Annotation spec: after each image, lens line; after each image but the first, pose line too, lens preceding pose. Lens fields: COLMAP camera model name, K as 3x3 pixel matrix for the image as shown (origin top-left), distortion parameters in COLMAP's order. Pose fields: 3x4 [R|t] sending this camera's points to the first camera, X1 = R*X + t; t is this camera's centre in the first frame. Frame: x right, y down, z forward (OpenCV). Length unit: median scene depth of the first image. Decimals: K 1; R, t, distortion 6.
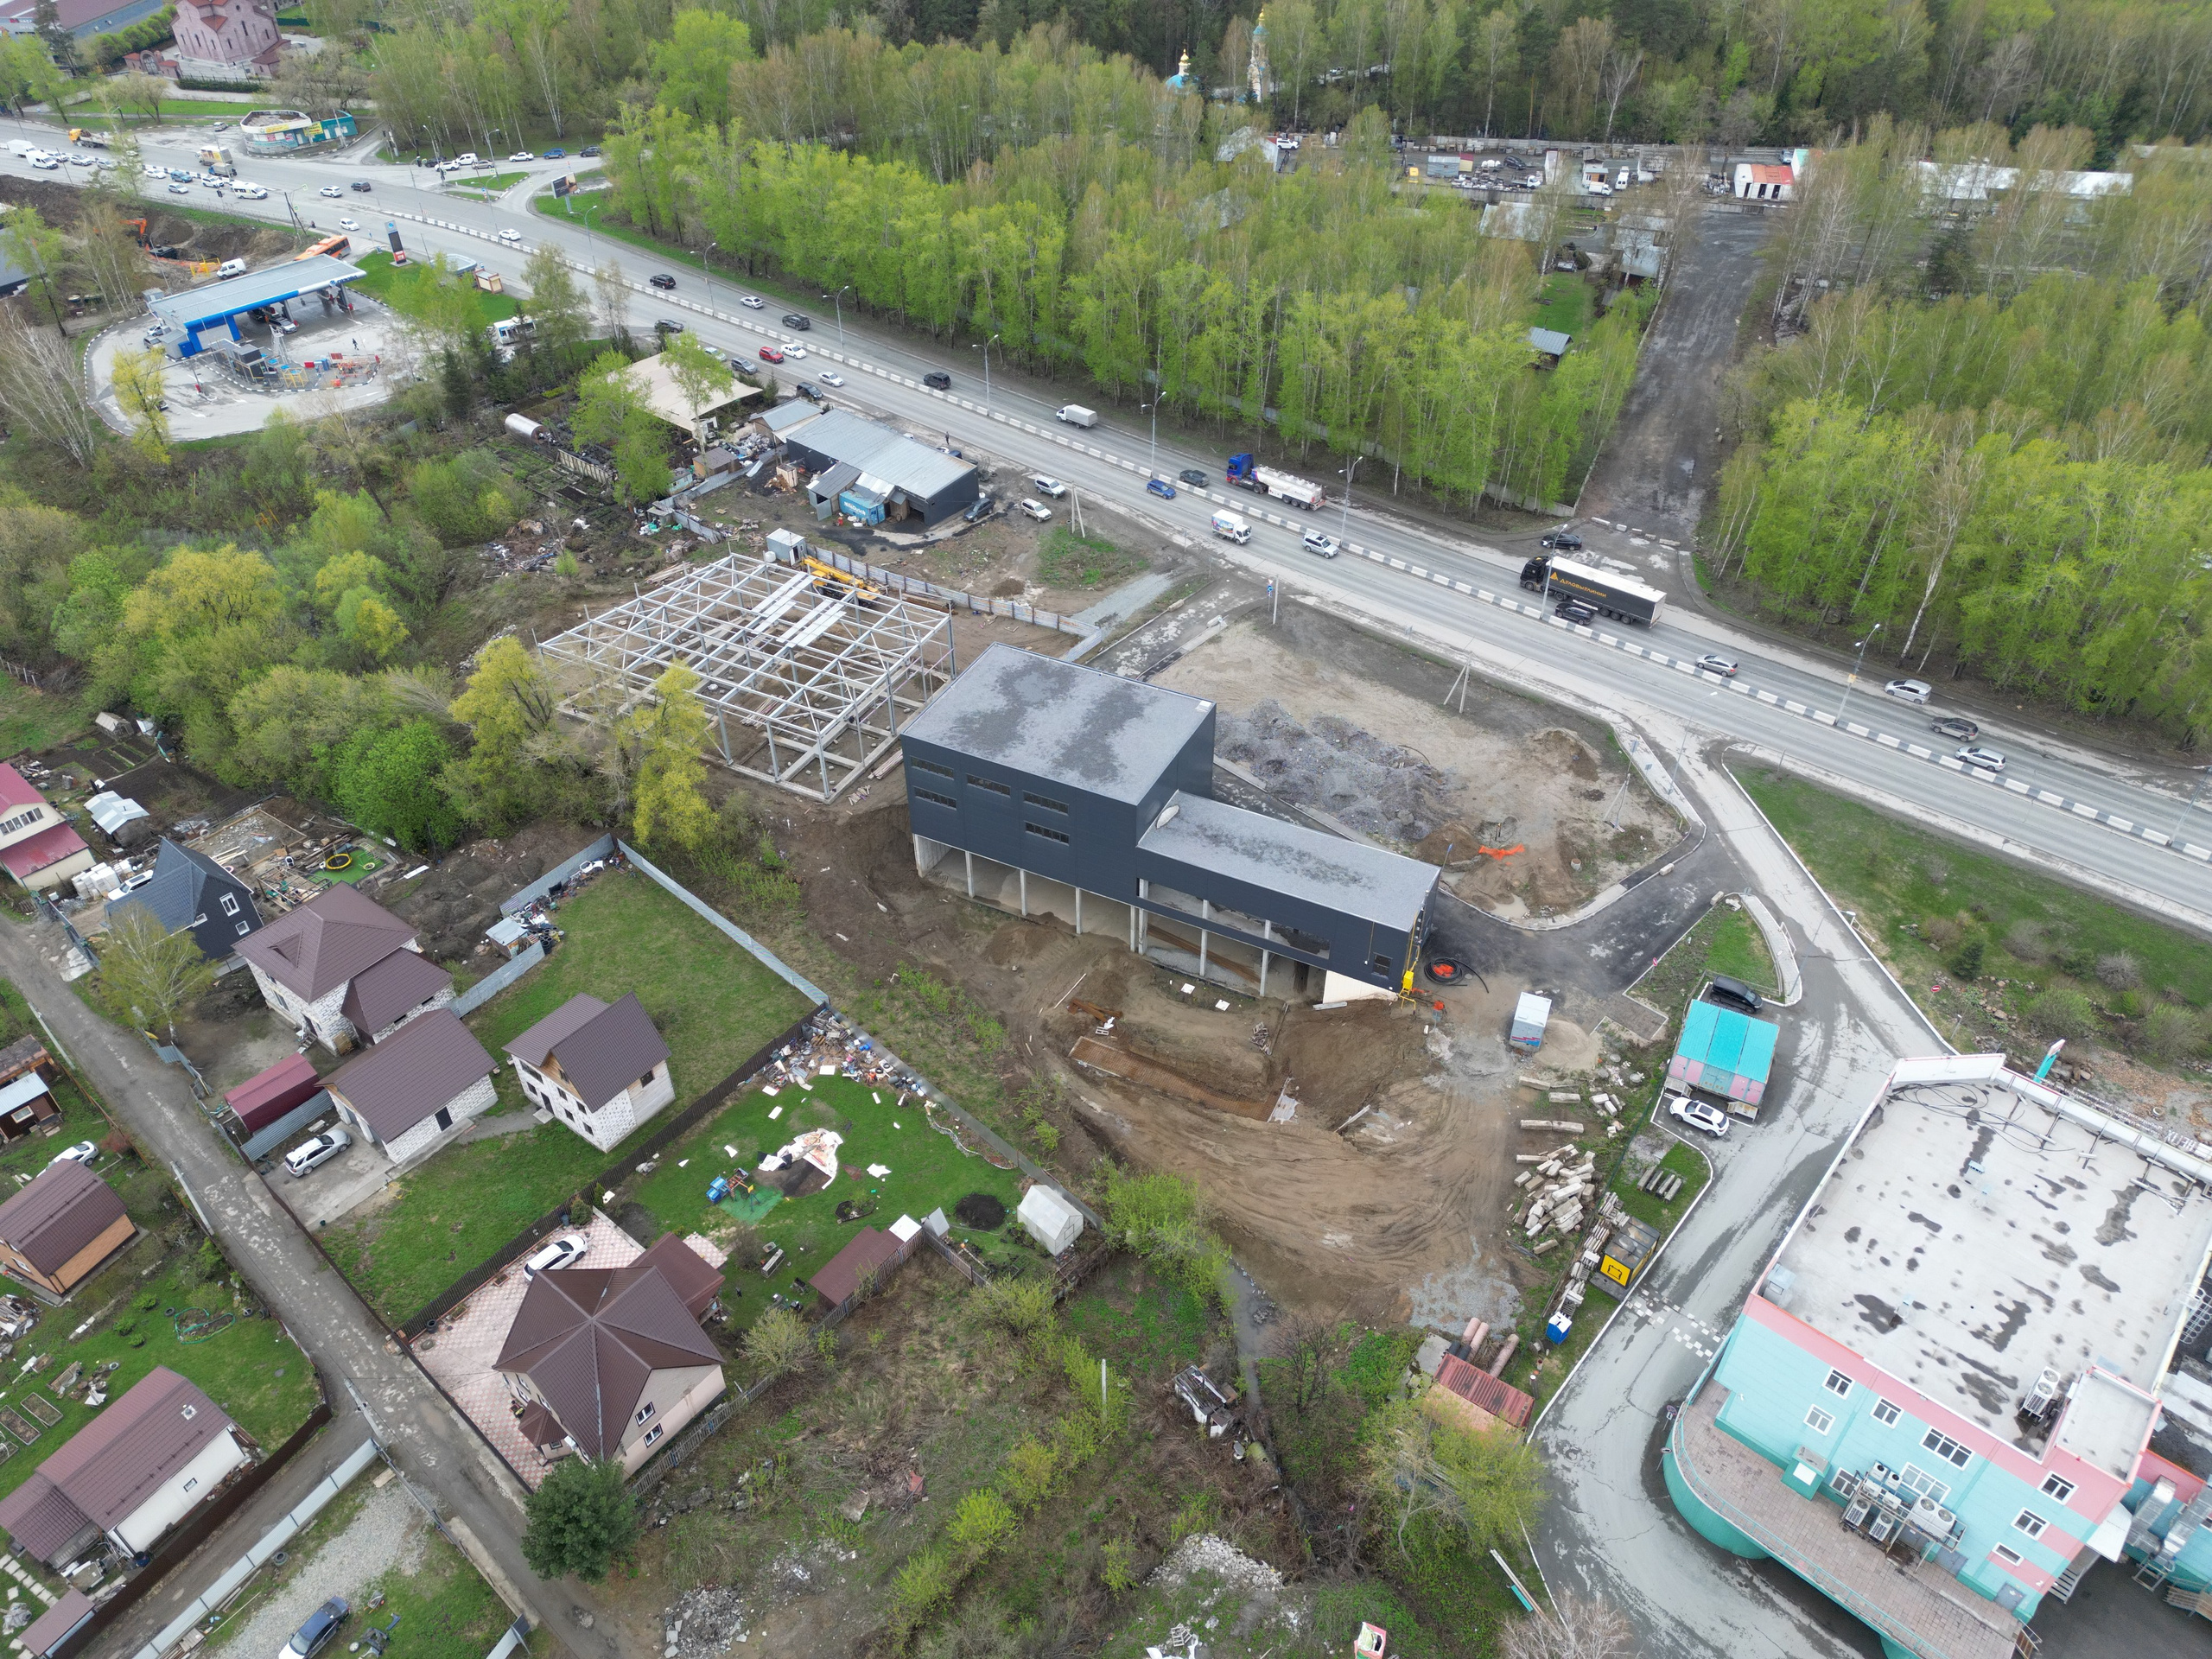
lens RADIAL K [[1535.7, 0, 1105.9], [0, 1535.7, 832.8], [0, 0, 1]] dist [0.083643, -0.080950]
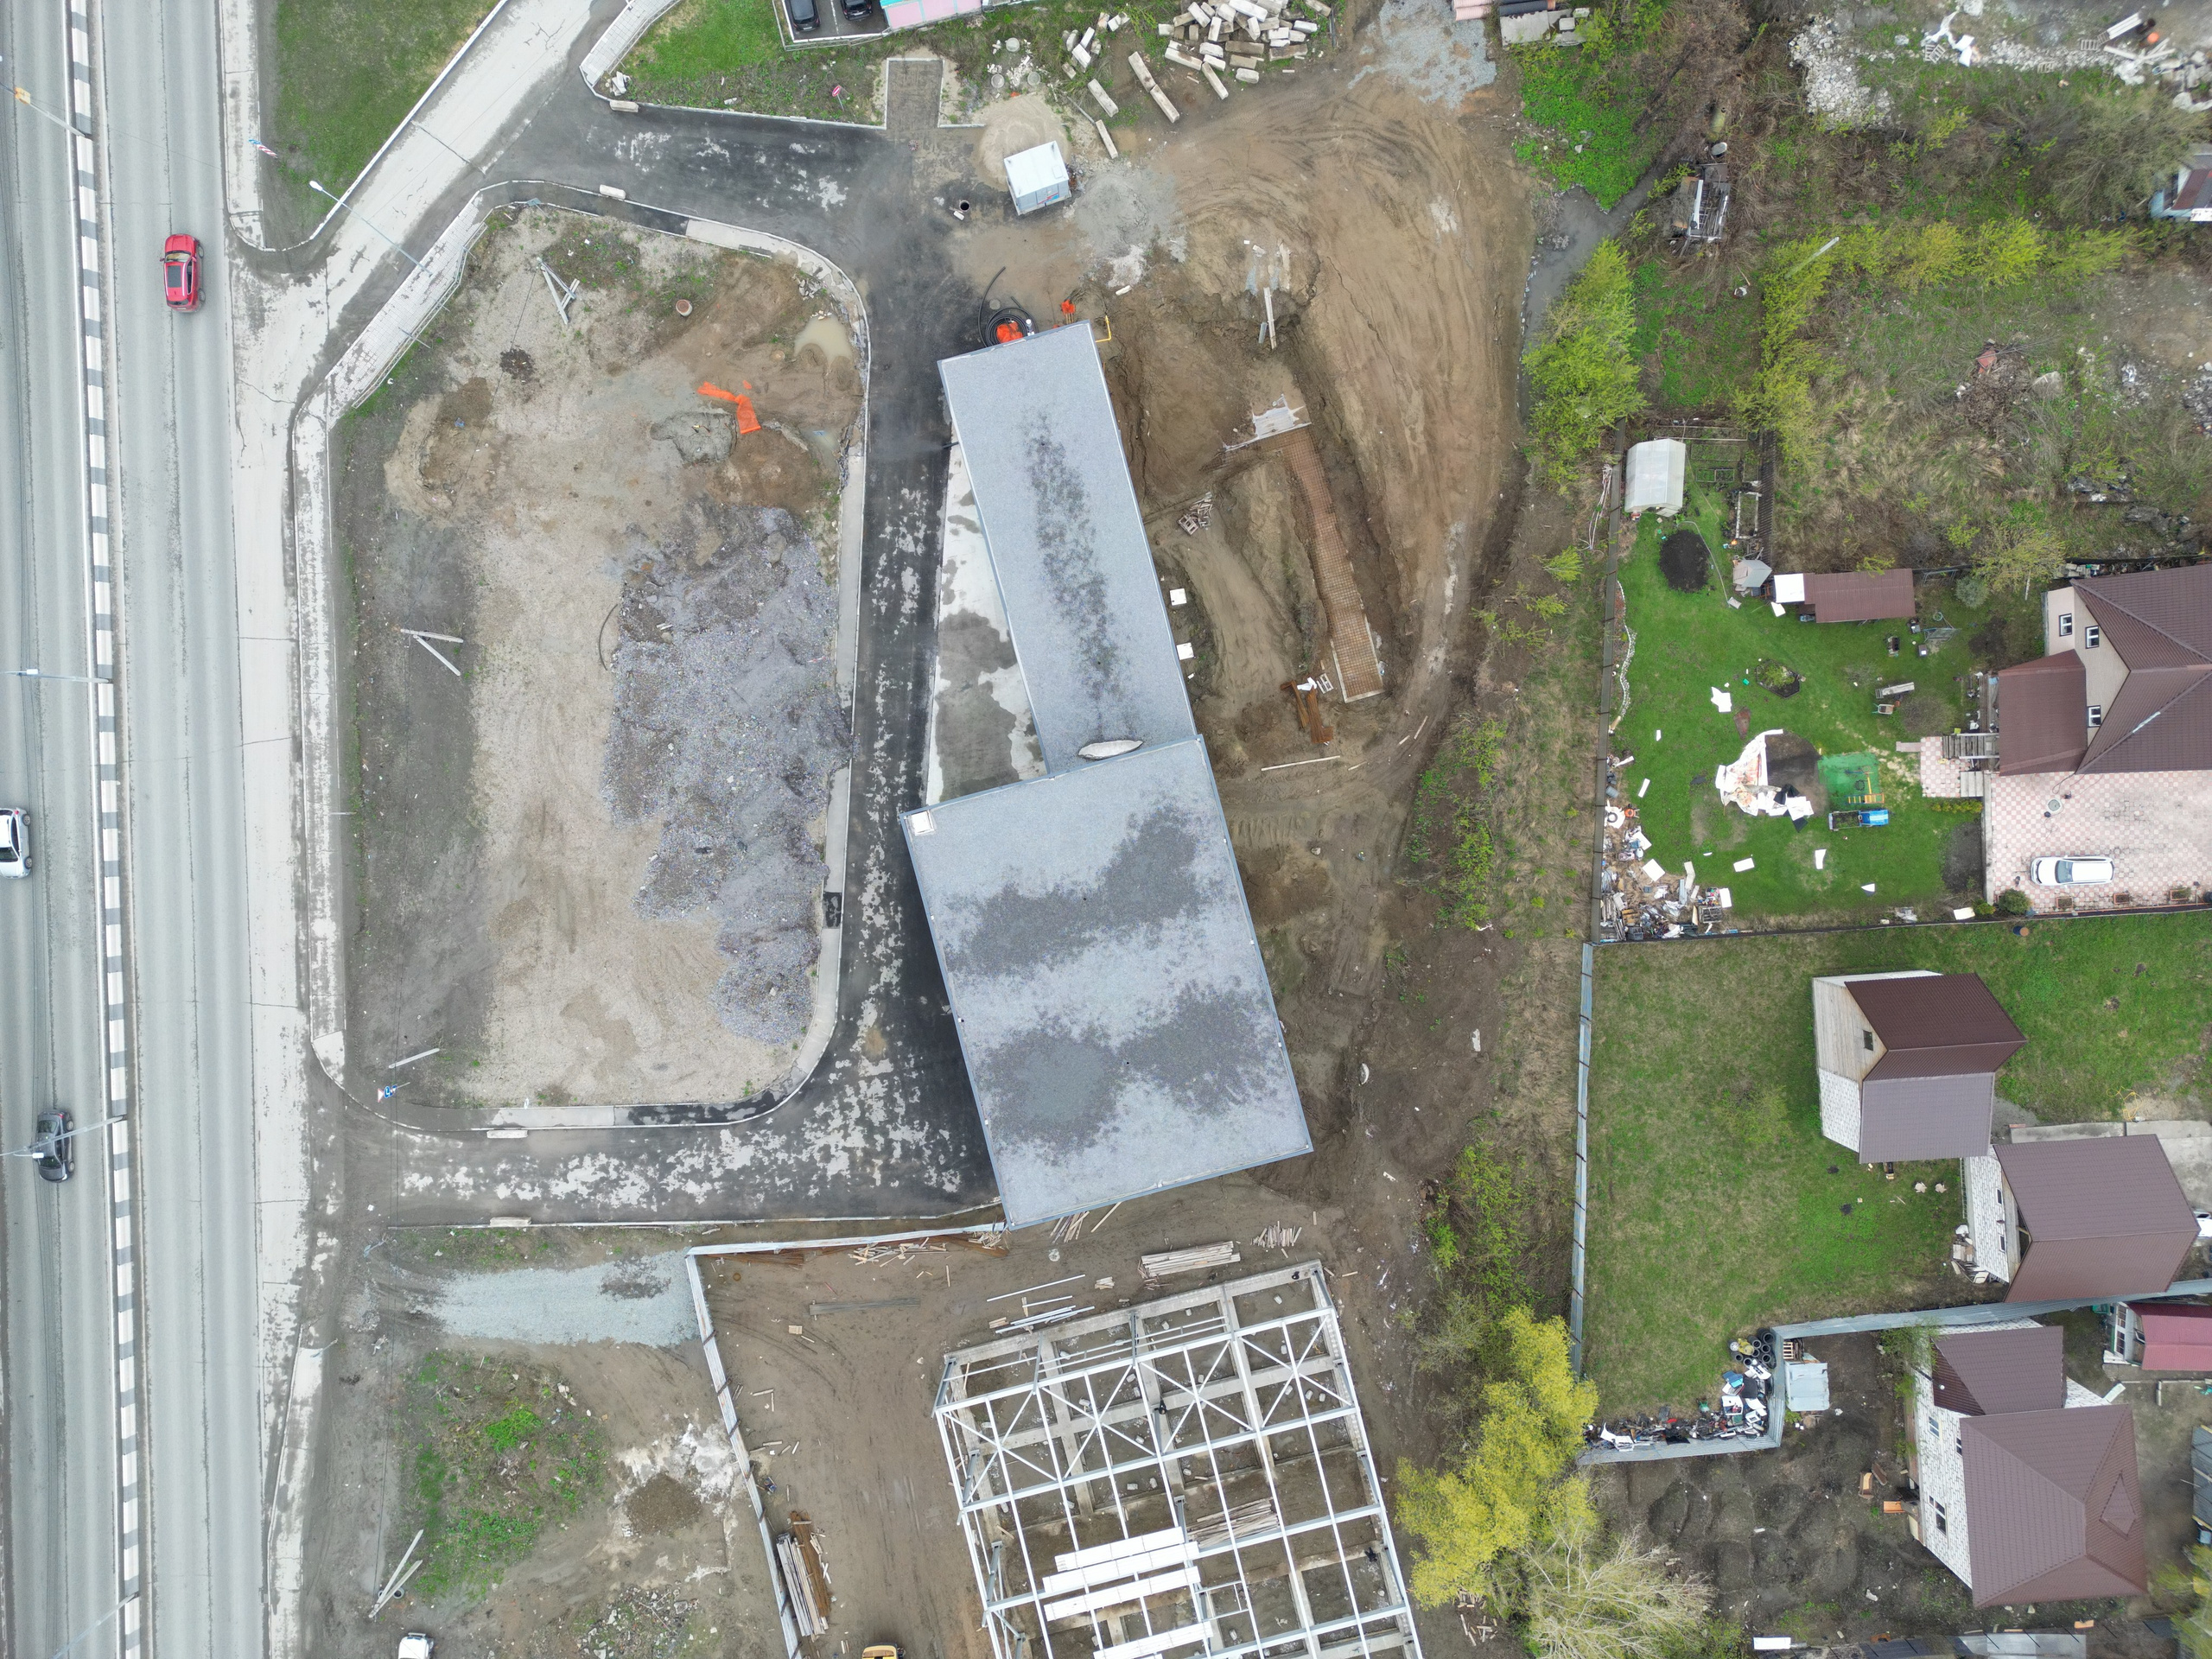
lens RADIAL K [[1536.5, 0, 1104.7], [0, 1536.5, 834.1], [0, 0, 1]] dist [0.074716, -0.064828]
pose [[-0.659856, -0.751335, -0.009239, 0.020251], [0.483800, -0.434239, 0.759851, -0.517108], [-0.574915, 0.496923, 0.650032, 0.591713]]
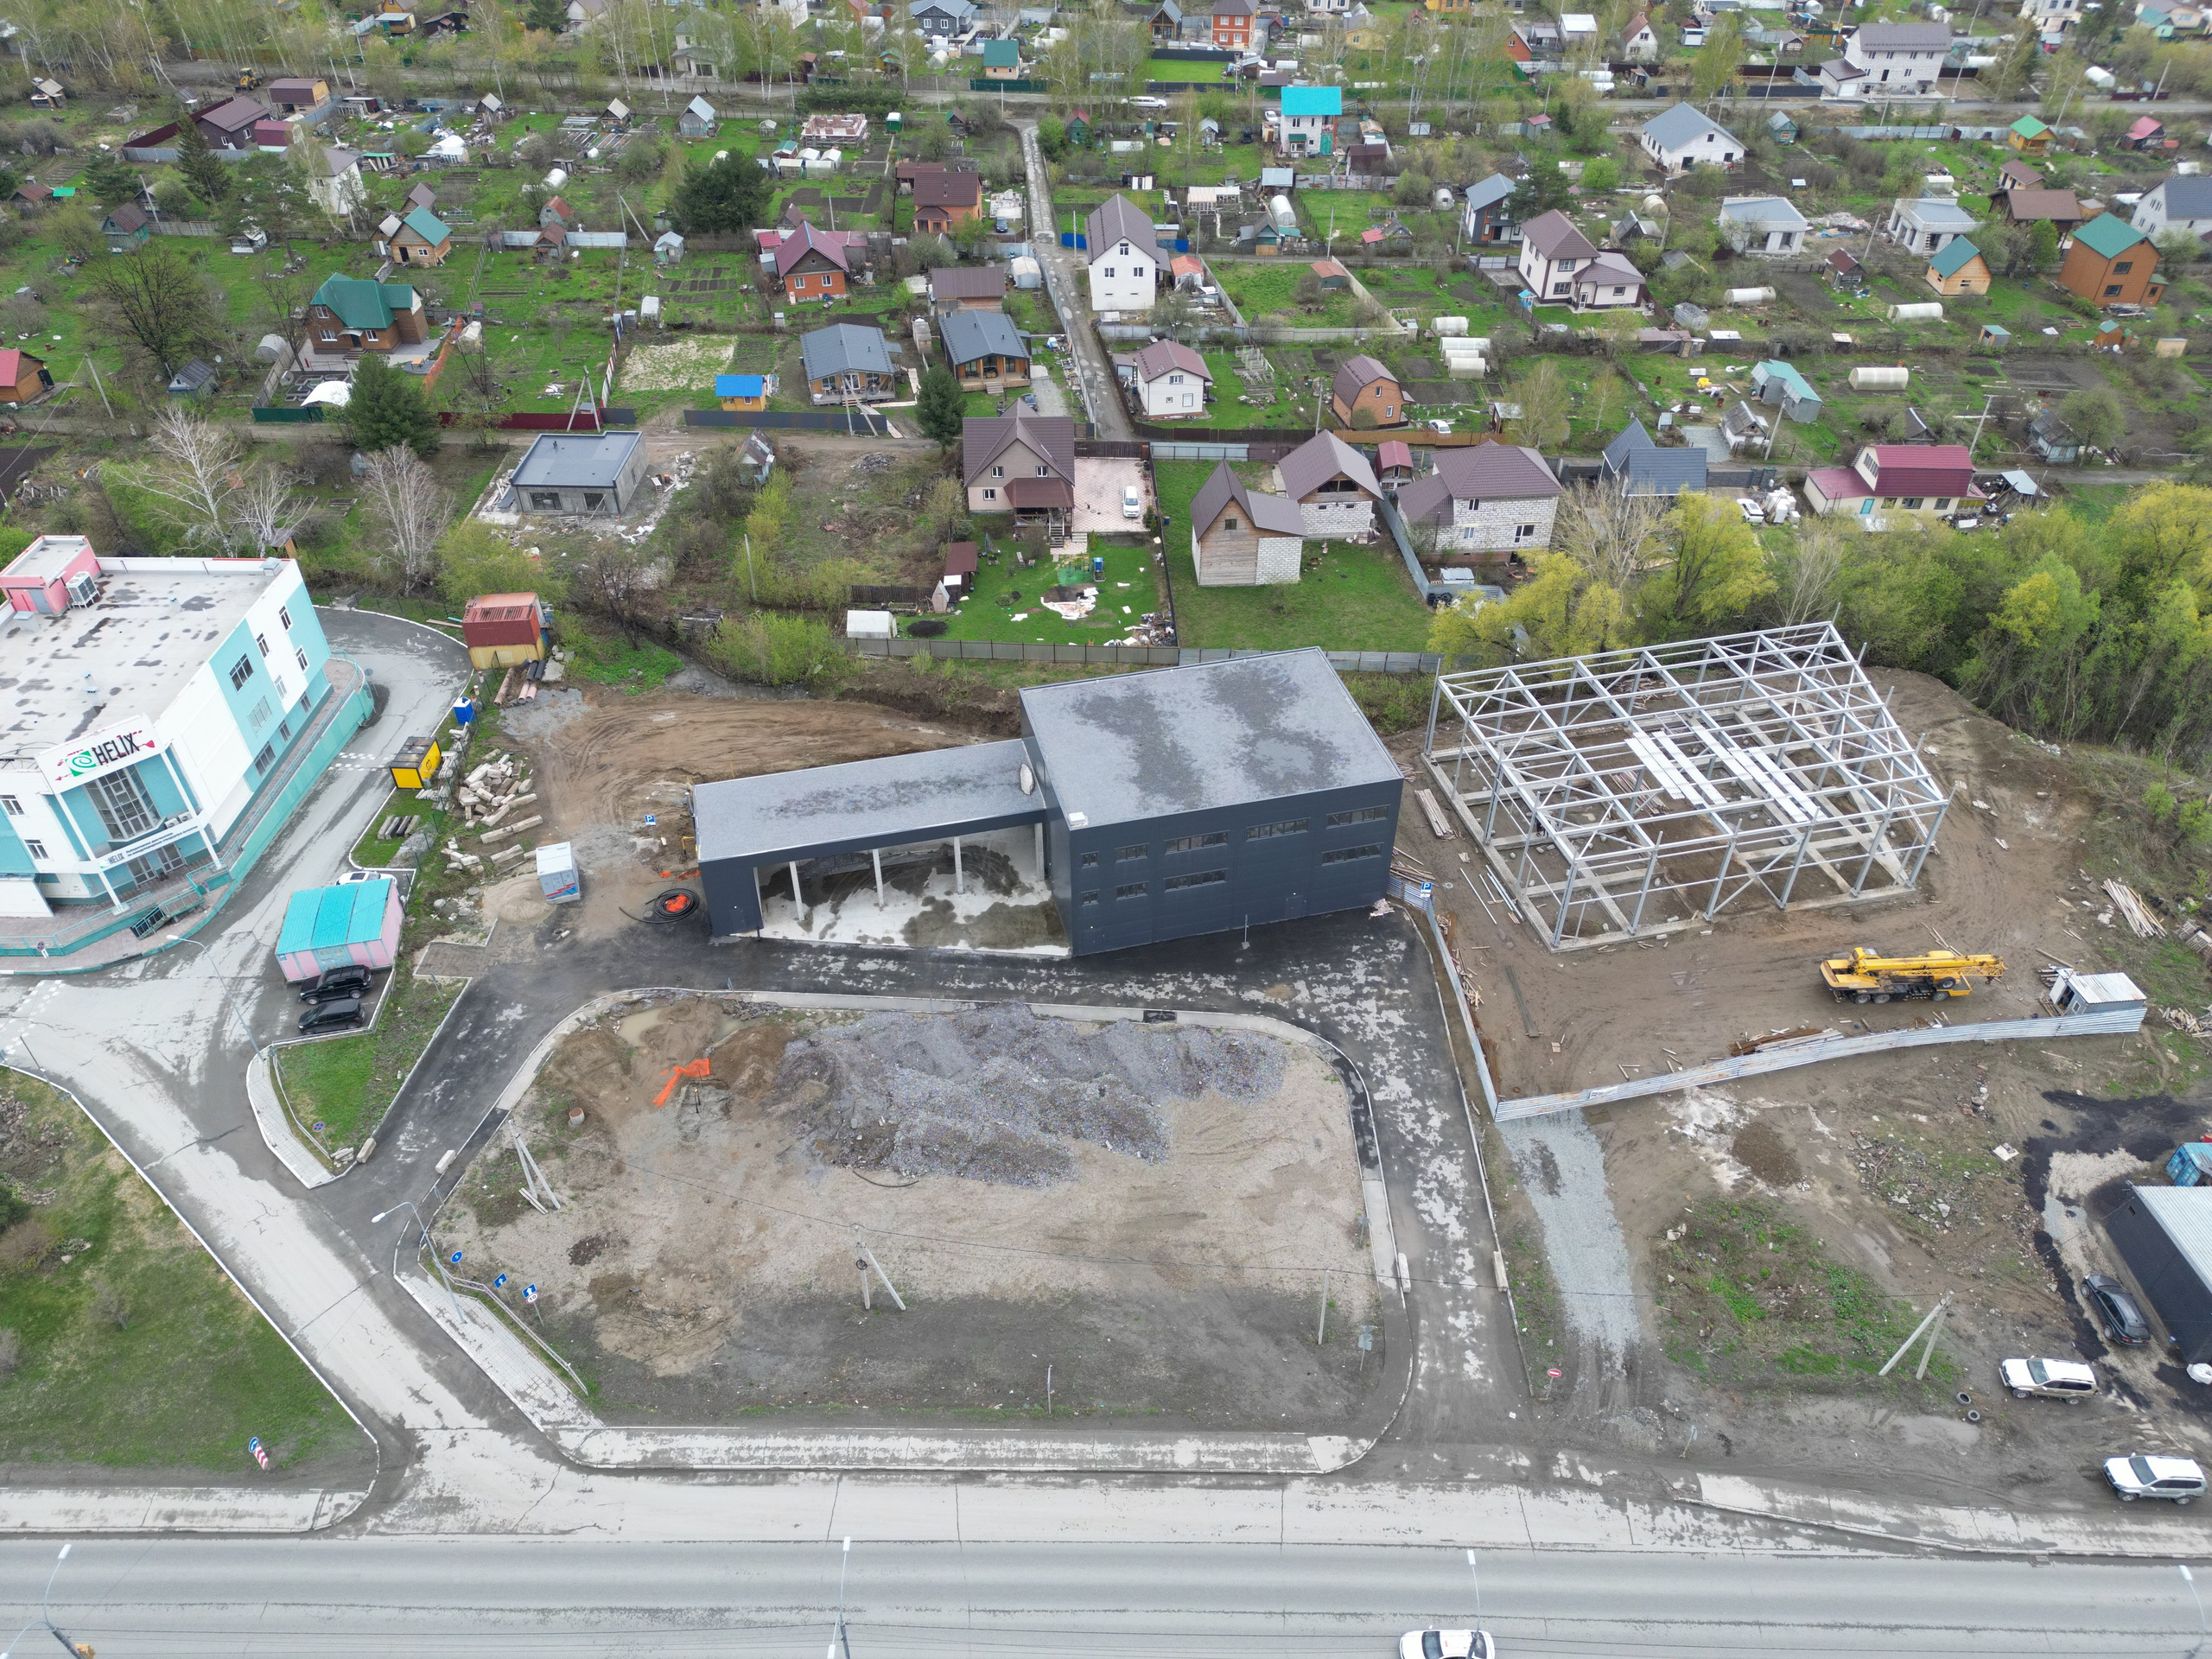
lens RADIAL K [[1535.7, 0, 1105.9], [0, 1535.7, 832.8], [0, 0, 1]] dist [0.083643, -0.080950]
pose [[-0.763905, 0.415851, -0.493475, 0.426617], [-0.404289, 0.287628, 0.868228, -0.736539], [0.502991, 0.862750, -0.051597, 1.080556]]
